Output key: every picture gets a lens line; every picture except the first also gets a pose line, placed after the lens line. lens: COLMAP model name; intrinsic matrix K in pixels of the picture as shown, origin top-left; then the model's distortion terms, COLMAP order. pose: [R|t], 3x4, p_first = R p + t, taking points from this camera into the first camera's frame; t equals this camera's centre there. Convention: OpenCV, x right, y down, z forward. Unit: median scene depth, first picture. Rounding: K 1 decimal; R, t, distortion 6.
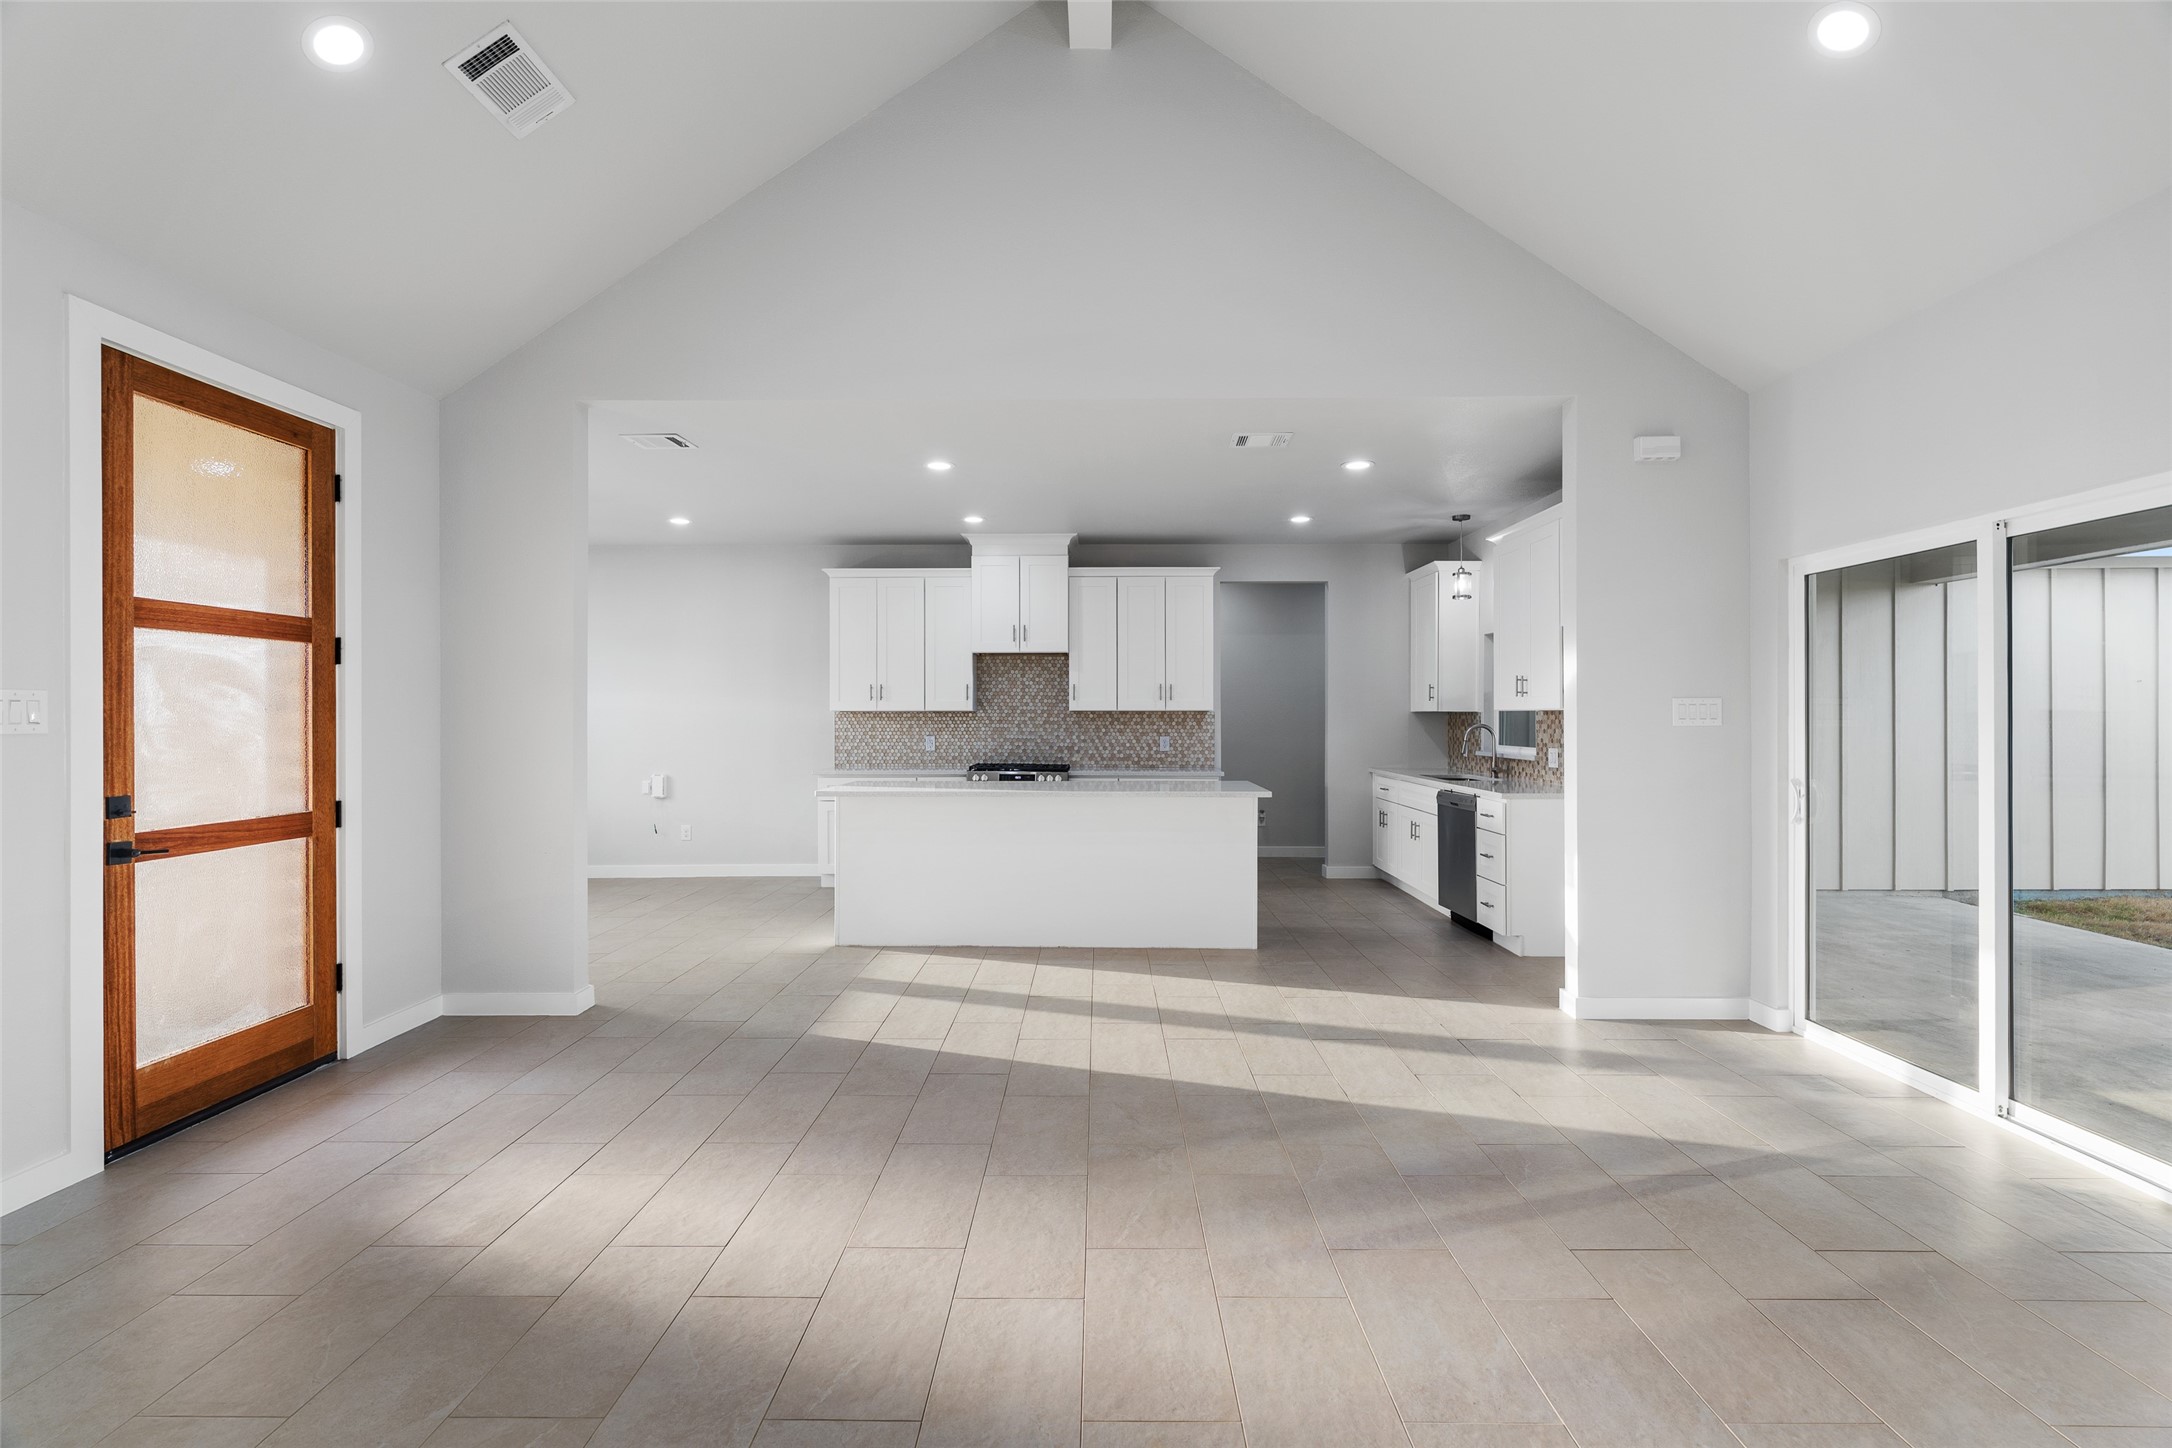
lens RADIAL K [[985.4, 0, 1085.8], [0, 985.4, 715.1], [0, 0, 1]] dist [-0.005619, 0.001566]
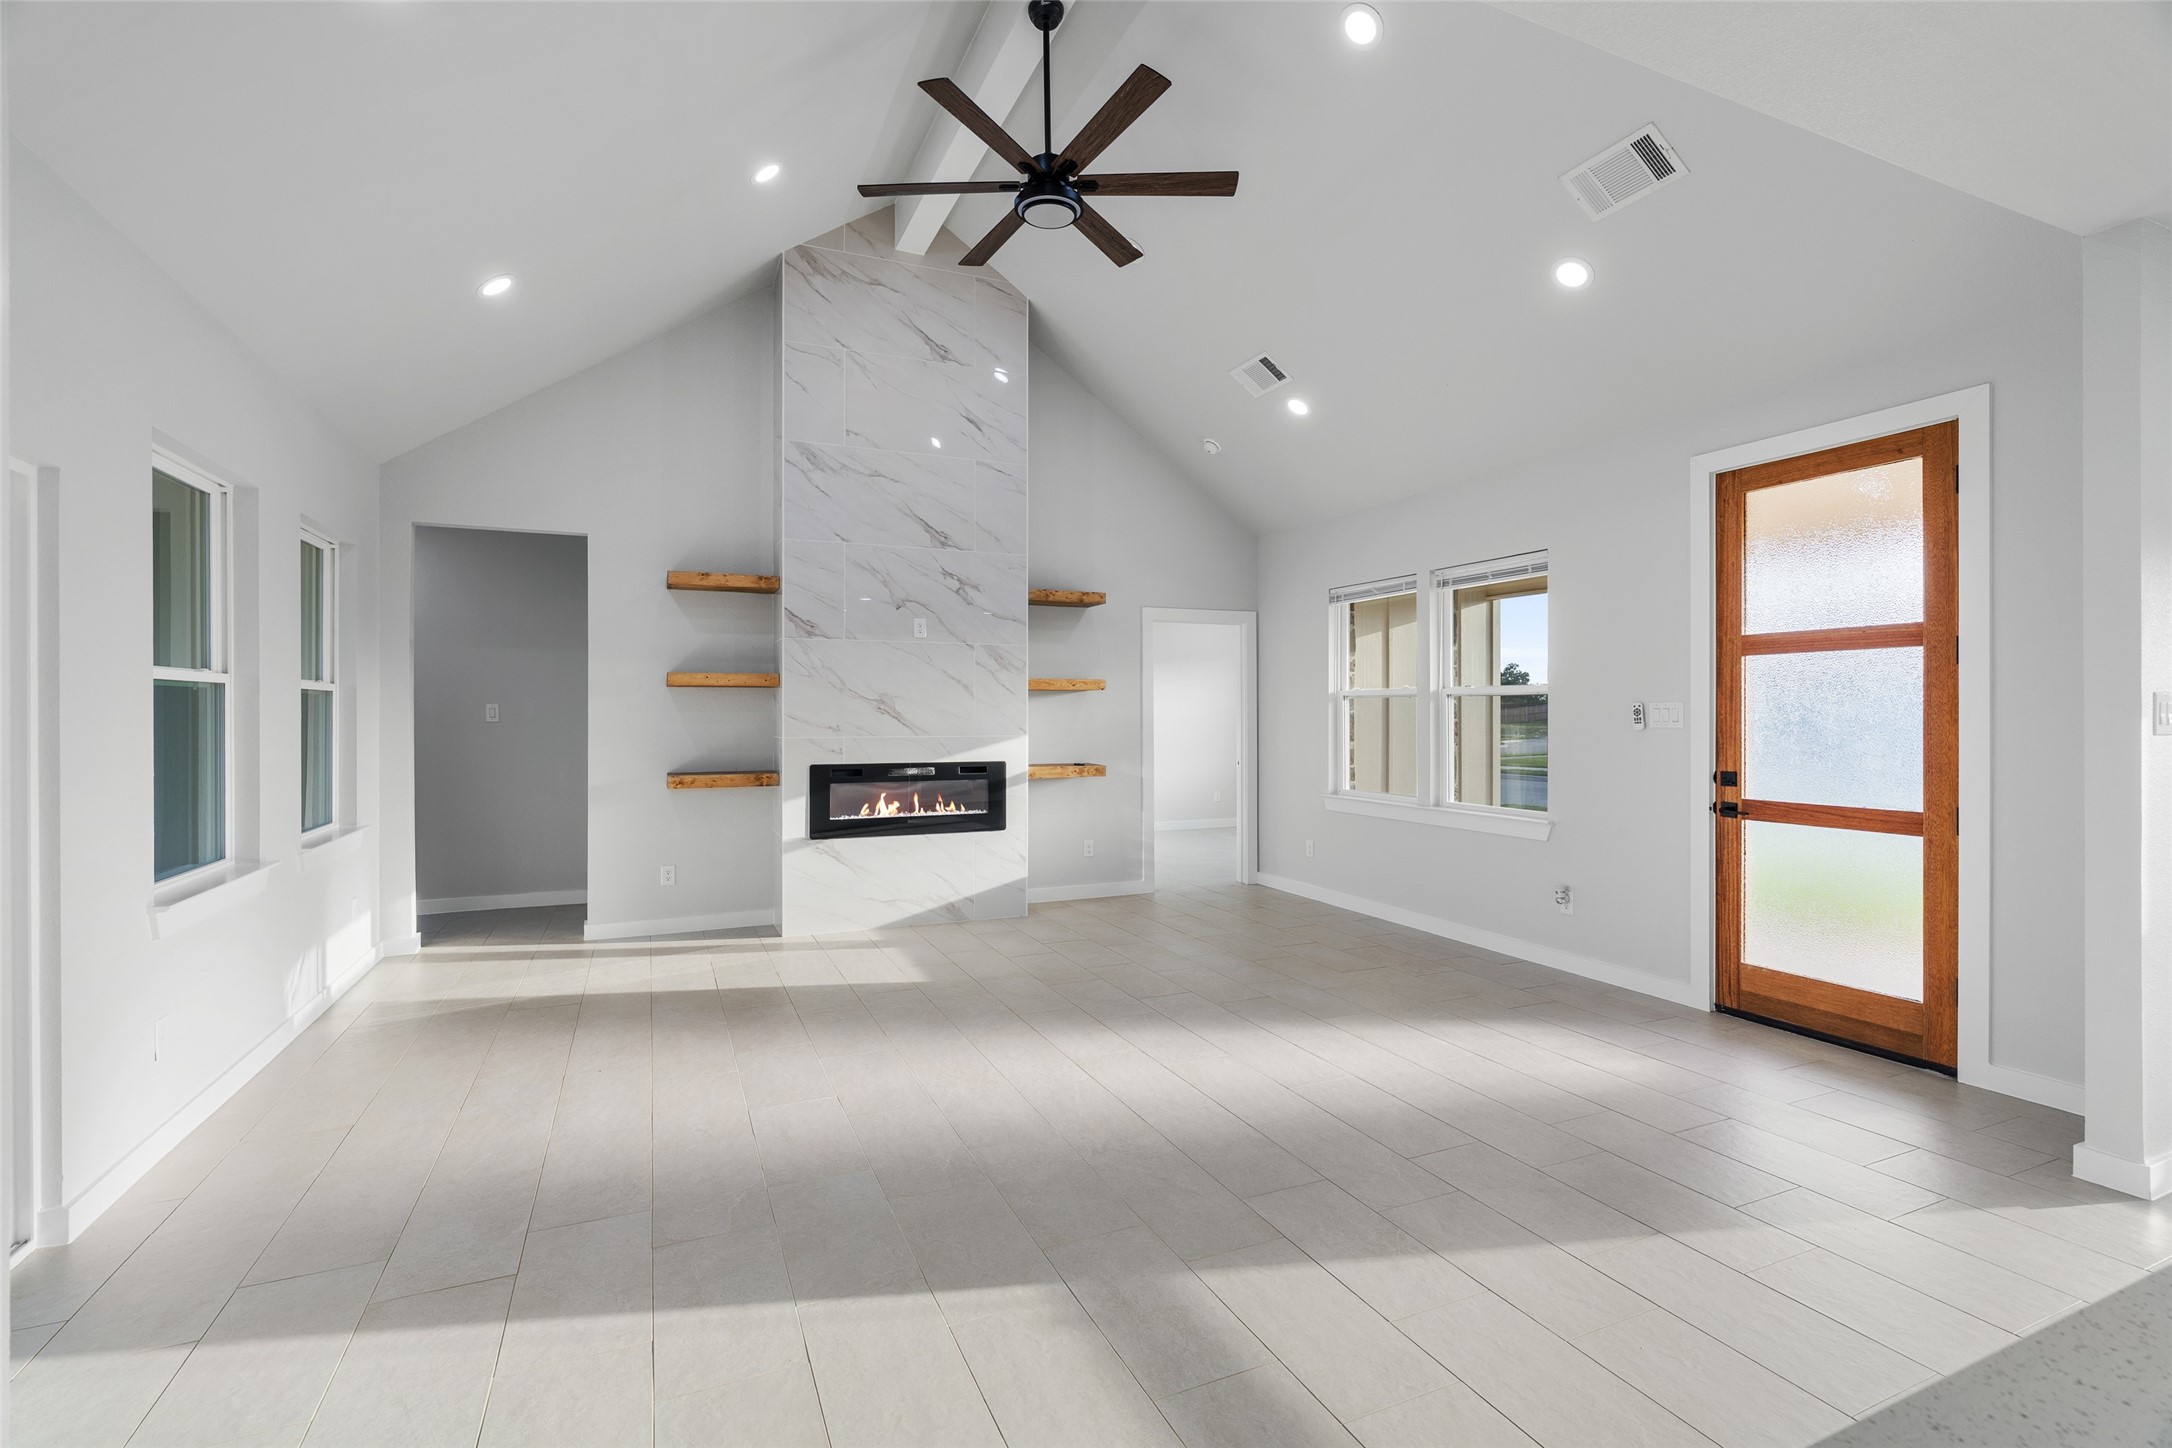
lens RADIAL K [[985.4, 0, 1081.7], [0, 985.4, 707.1], [0, 0, 1]] dist [-0.005619, 0.001566]
pose [[-0.909892, -0.000233, -0.414845, 0.334356], [0.002777, 0.999974, -0.006654, -0.005089], [0.414836, -0.007206, -0.909868, 1.242530]]
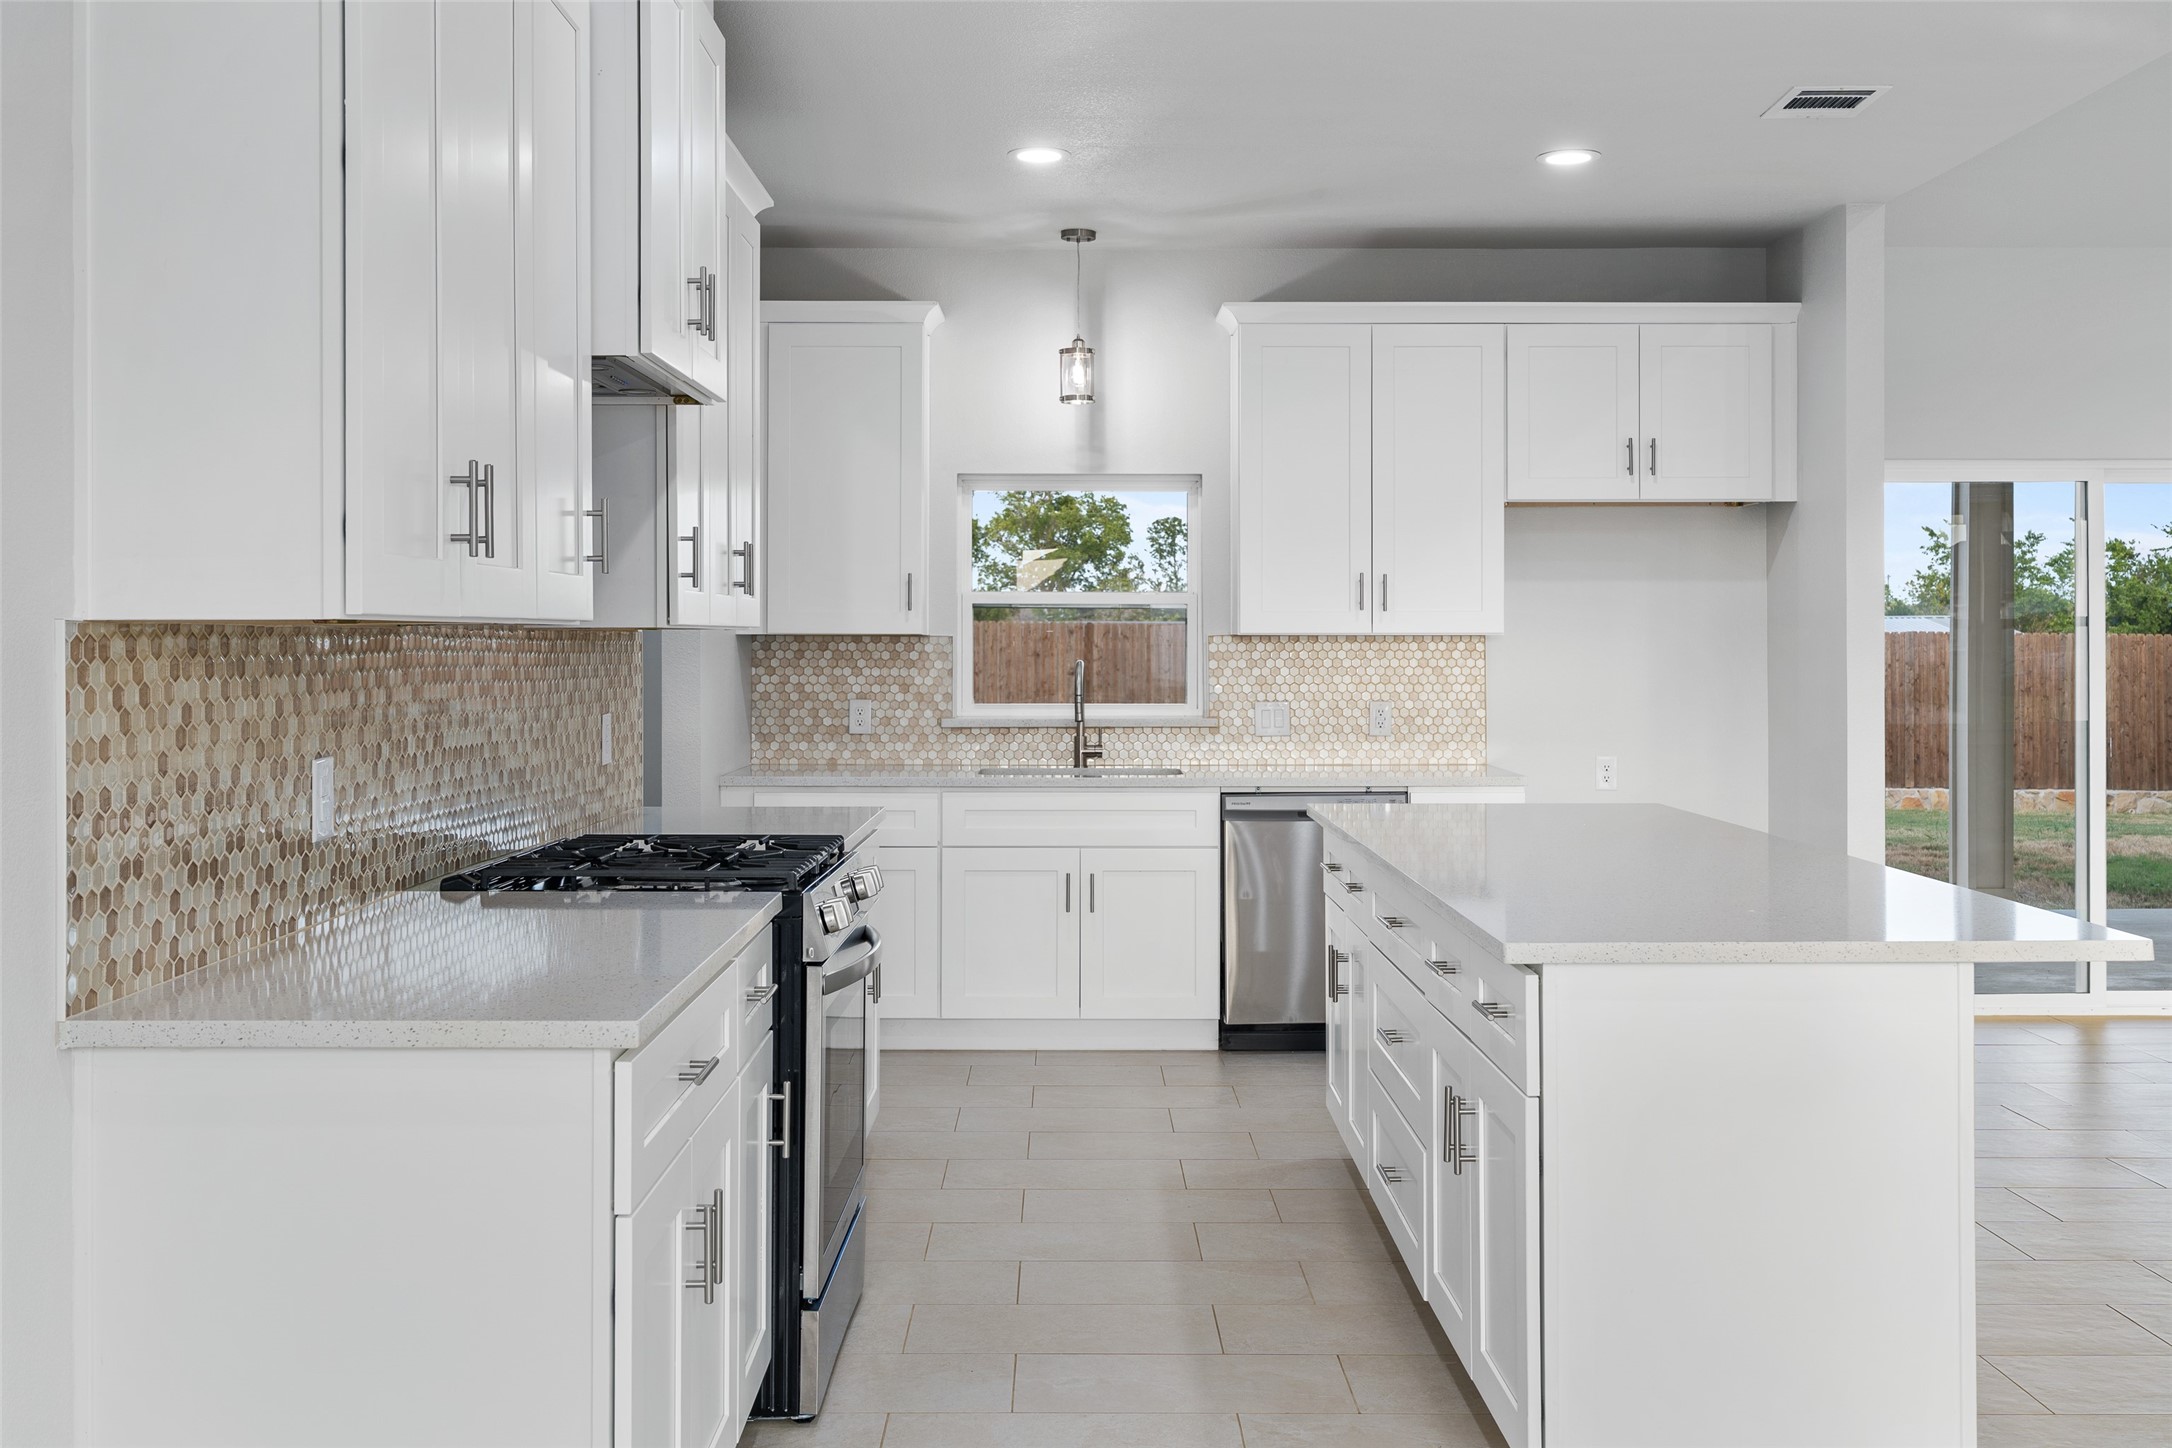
lens RADIAL K [[2102.9, 0, 1085.5], [0, 2102.9, 711.2], [0, 0, 1]] dist [-0.020385, 0.000000]
pose [[-0.022832, -0.032009, 0.999227, -0.981278], [0.002572, 0.999482, 0.032076, -0.000042], [-0.999736, 0.003303, -0.022738, 1.516682]]
